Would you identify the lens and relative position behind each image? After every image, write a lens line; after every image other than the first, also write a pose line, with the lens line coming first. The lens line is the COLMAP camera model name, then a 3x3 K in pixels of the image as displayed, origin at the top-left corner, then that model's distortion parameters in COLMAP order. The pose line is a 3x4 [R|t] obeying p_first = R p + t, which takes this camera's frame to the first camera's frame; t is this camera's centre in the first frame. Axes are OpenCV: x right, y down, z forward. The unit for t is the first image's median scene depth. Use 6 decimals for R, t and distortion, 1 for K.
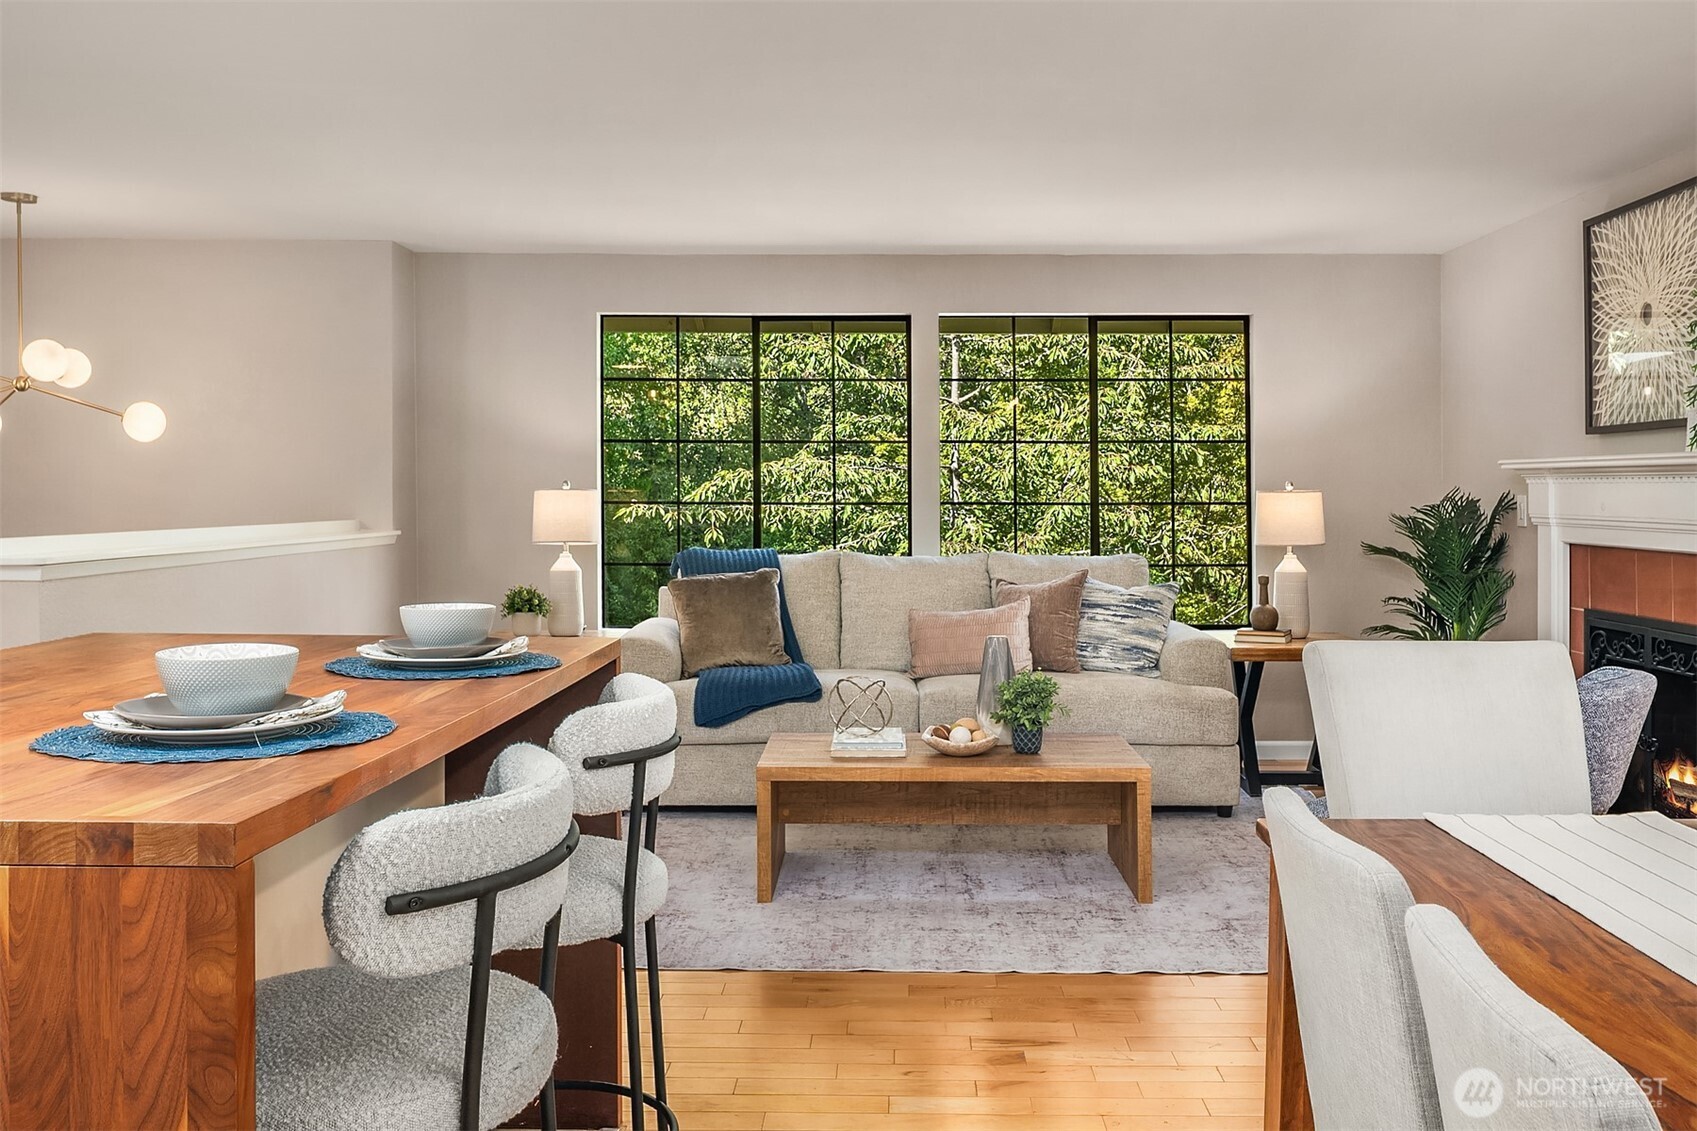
lens RADIAL K [[1412.2, 0, 859.9], [0, 1412.2, 489.5], [0, 0, 1]] dist [-0.001396, -0.003781]
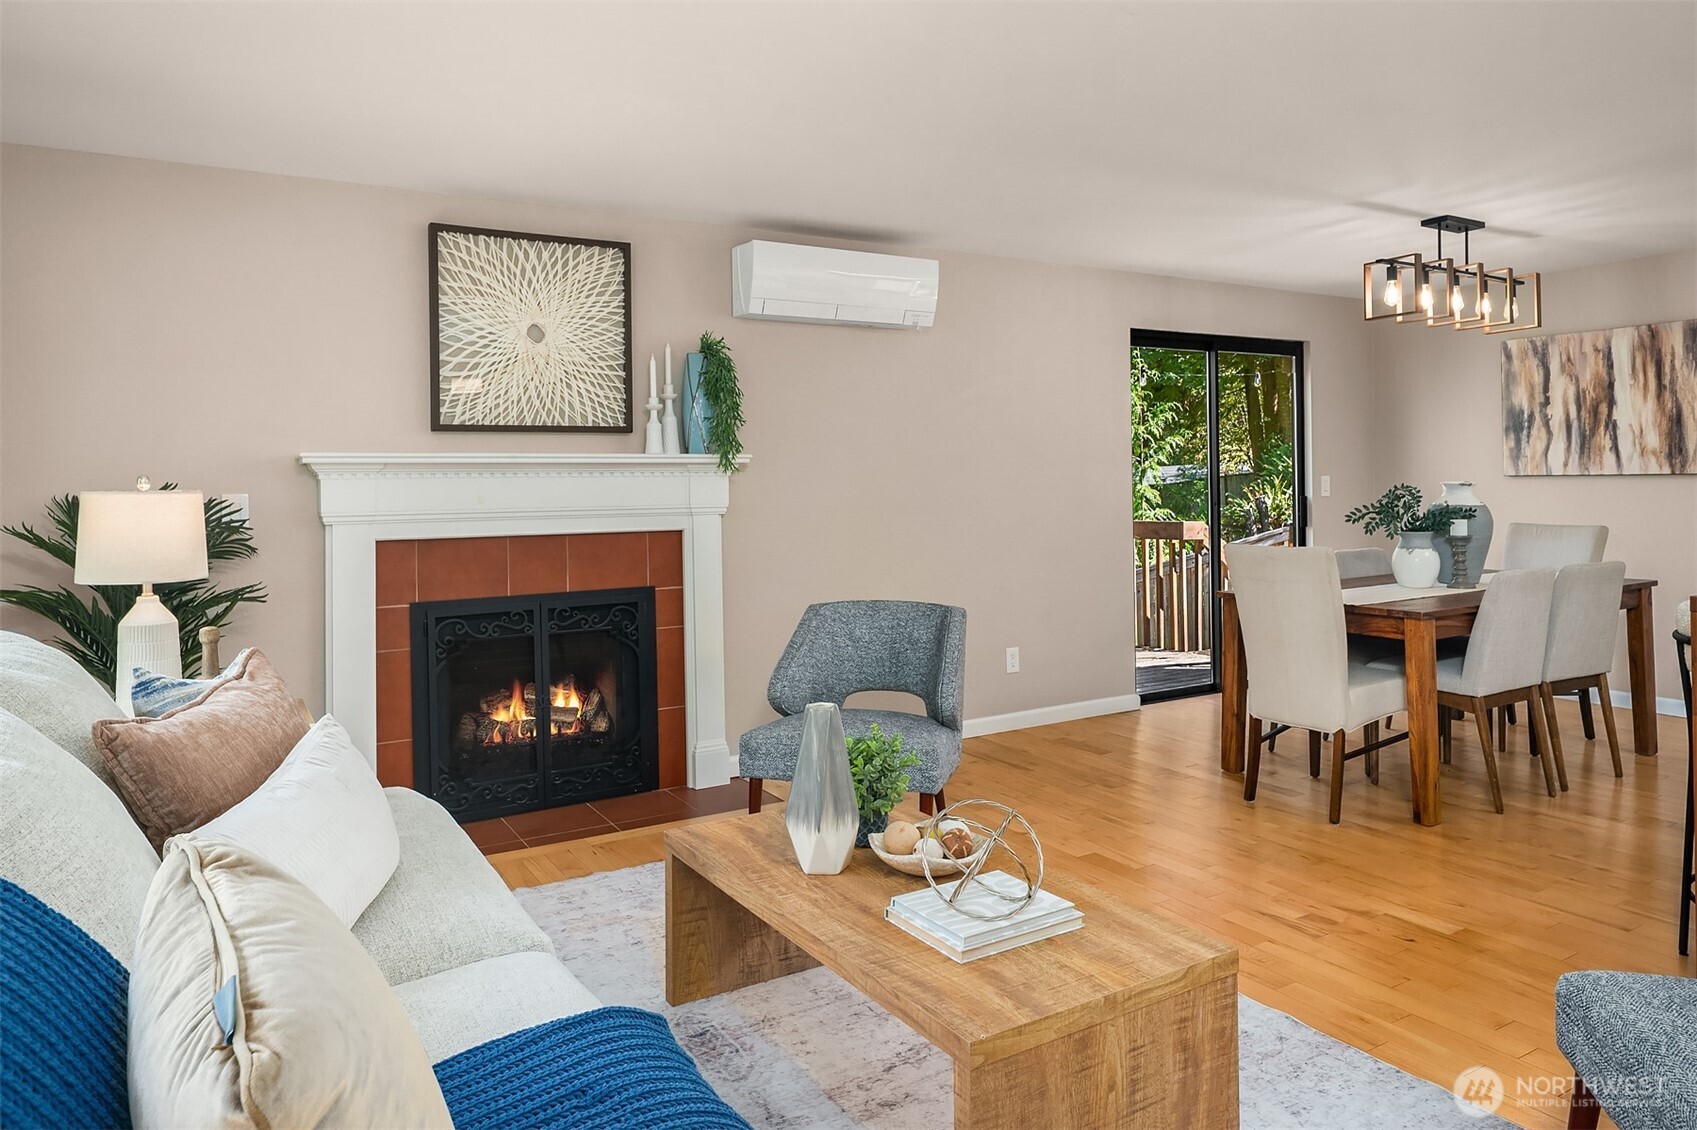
lens RADIAL K [[1108.2, 0, 863.6], [0, 1108.2, 465.9], [0, 0, 1]] dist [-0.001103, -0.002944]
pose [[-0.535899, 0.012339, 0.844192, -0.292181], [0.008244, 0.999922, -0.009382, -0.003139], [-0.844242, 0.001932, -0.535959, 1.032576]]
